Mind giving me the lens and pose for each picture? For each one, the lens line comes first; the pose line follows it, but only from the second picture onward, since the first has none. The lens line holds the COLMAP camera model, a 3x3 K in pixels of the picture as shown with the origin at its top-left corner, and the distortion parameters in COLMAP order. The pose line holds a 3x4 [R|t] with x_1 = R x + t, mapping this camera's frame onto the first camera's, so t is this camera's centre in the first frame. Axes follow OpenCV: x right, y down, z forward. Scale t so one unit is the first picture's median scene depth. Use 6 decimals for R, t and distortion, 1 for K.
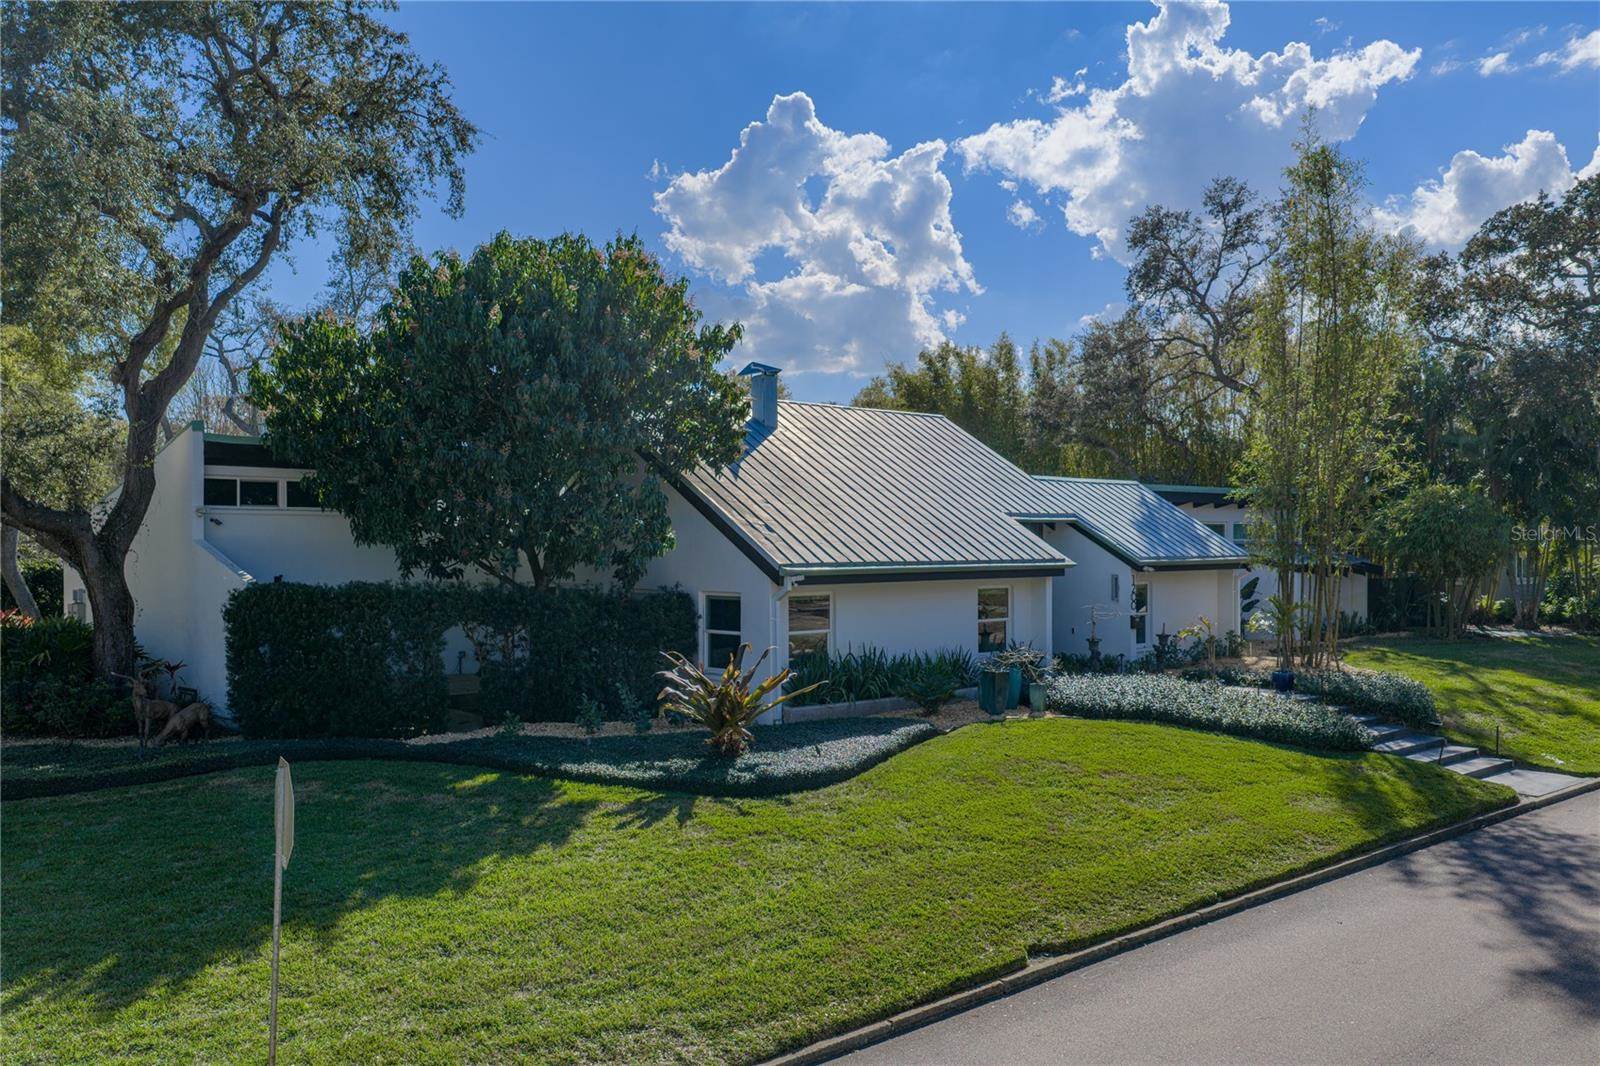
lens RADIAL K [[1341.7, 0, 800.0], [0, 1341.7, 533.0], [0, 0, 1]] dist [0.031184, -0.003021]
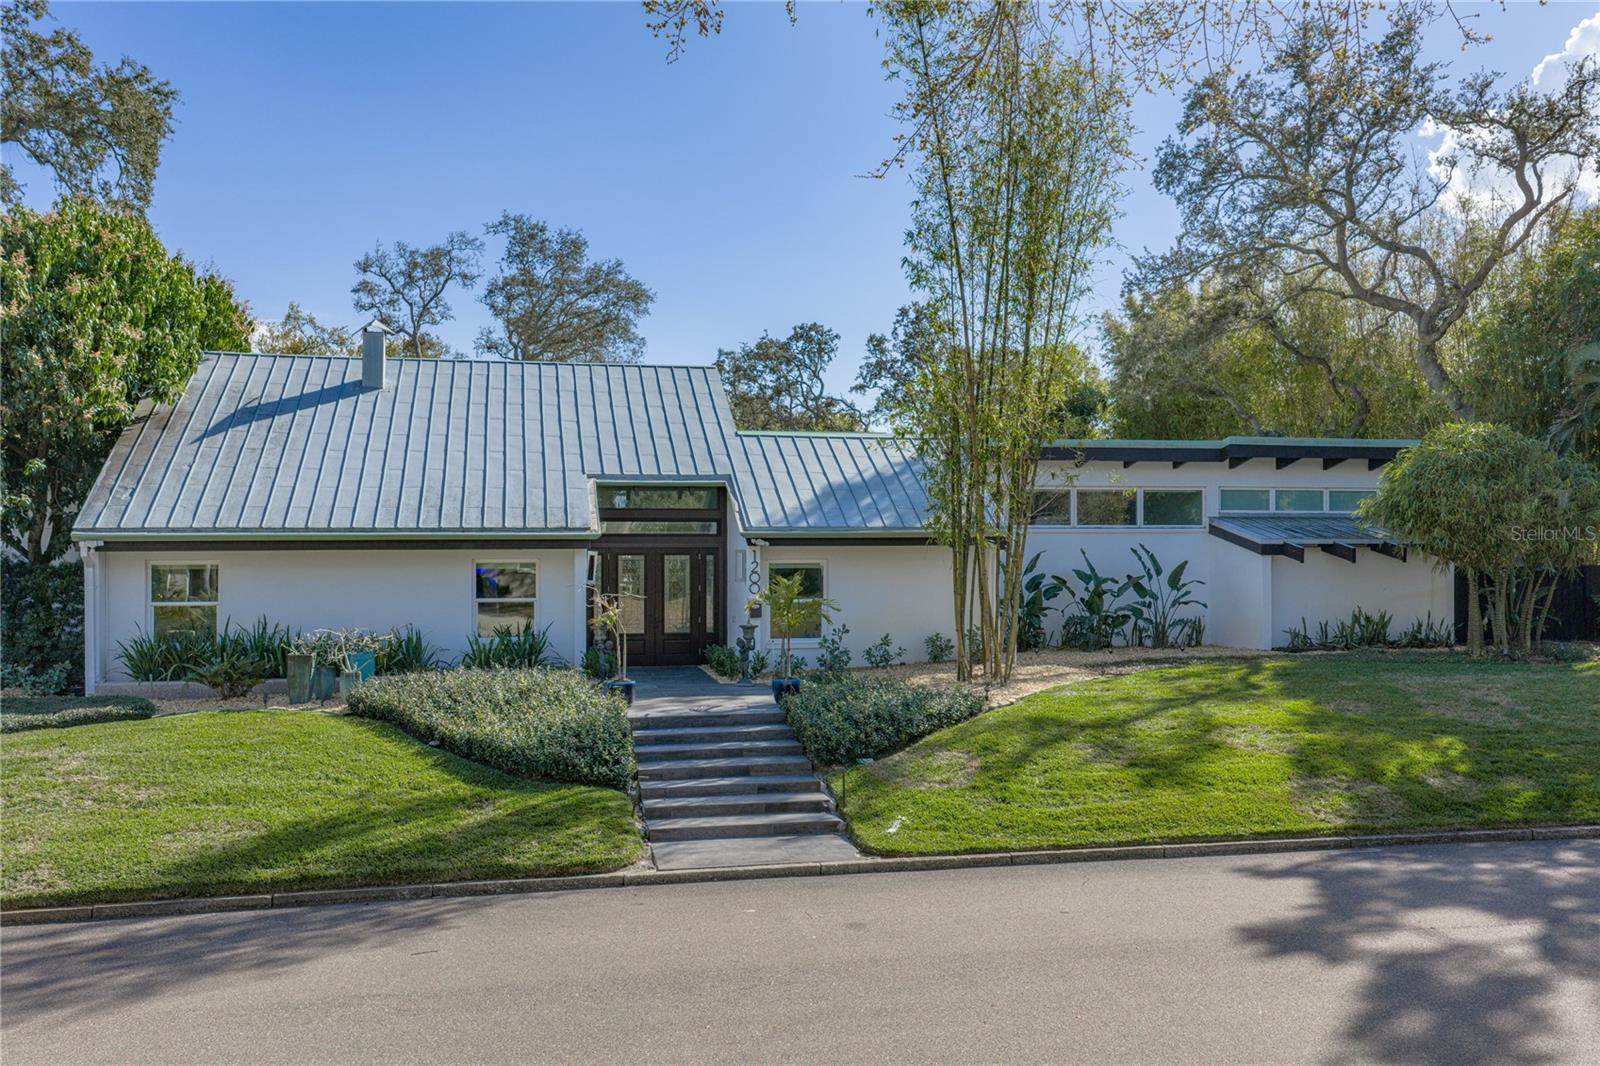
lens RADIAL K [[1341.7, 0, 800.0], [0, 1341.7, 533.0], [0, 0, 1]] dist [0.031184, -0.003021]
pose [[0.859034, -0.003470, -0.511906, 0.811833], [0.004056, 0.999992, 0.000027, 0.026372], [0.511902, -0.002099, 0.859041, 0.418128]]
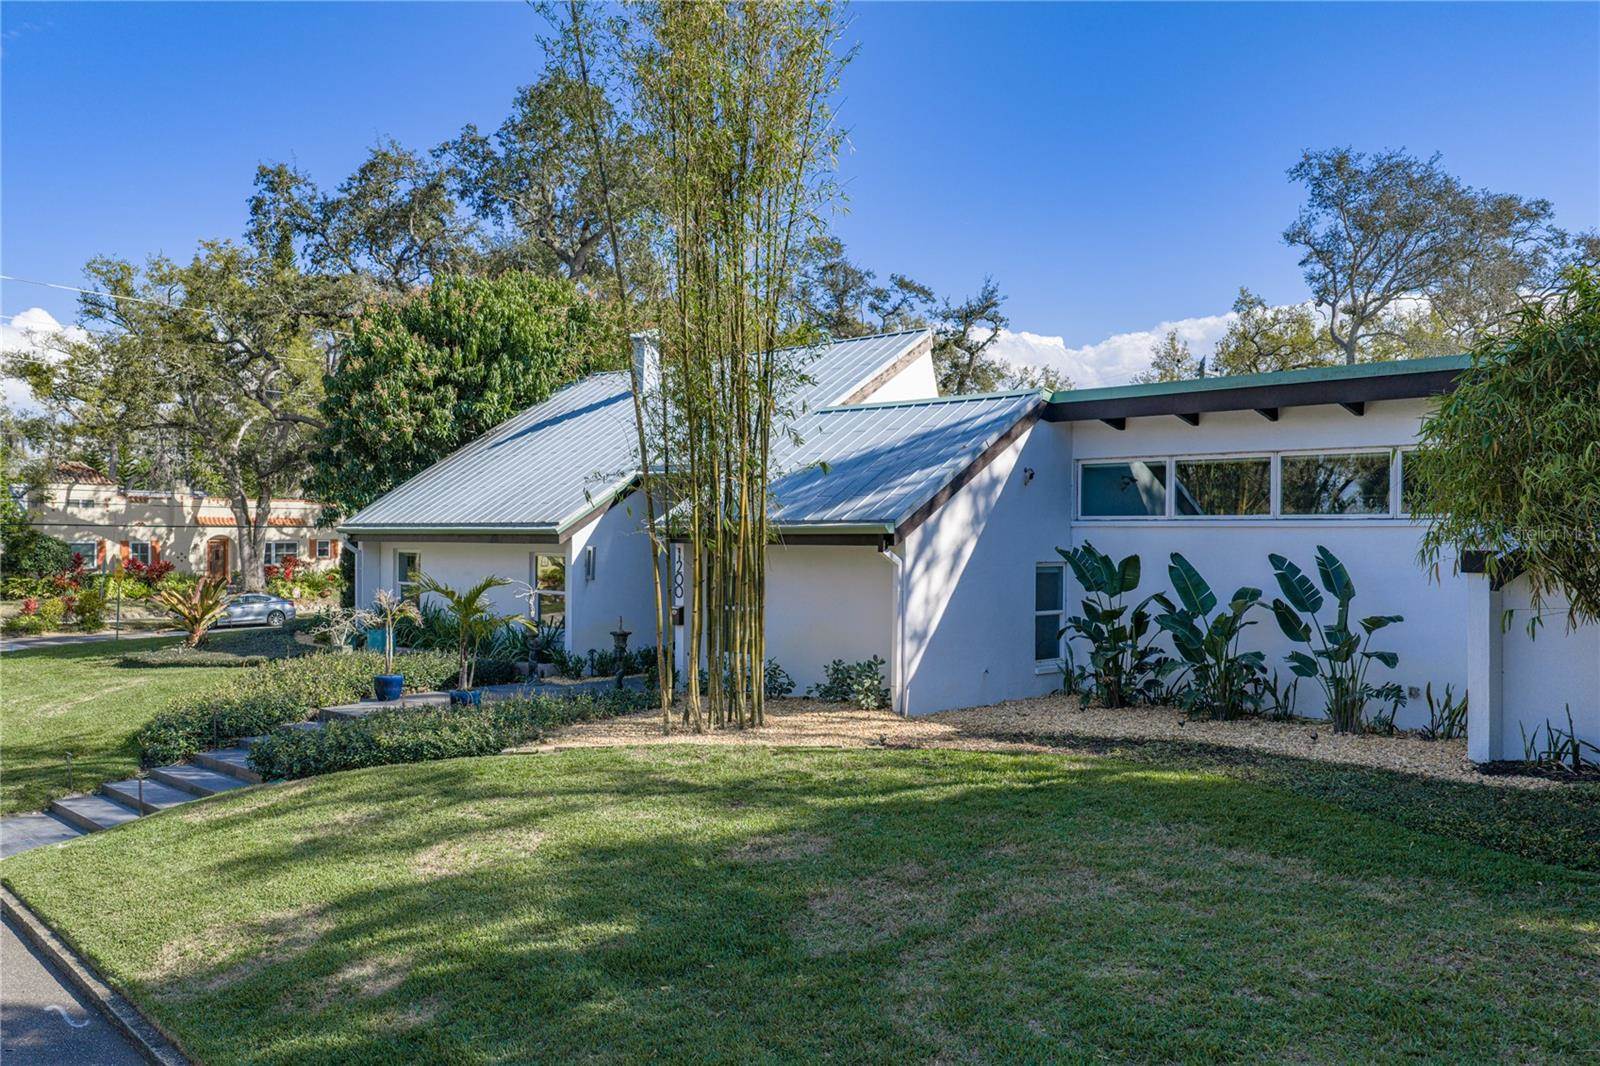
lens RADIAL K [[1341.7, 0, 800.0], [0, 1341.7, 533.0], [0, 0, 1]] dist [0.031184, -0.003021]
pose [[0.022159, 0.004399, -0.999745, 1.147376], [0.002134, 0.999988, 0.004447, 0.025702], [0.999752, -0.002232, 0.022150, 1.284099]]
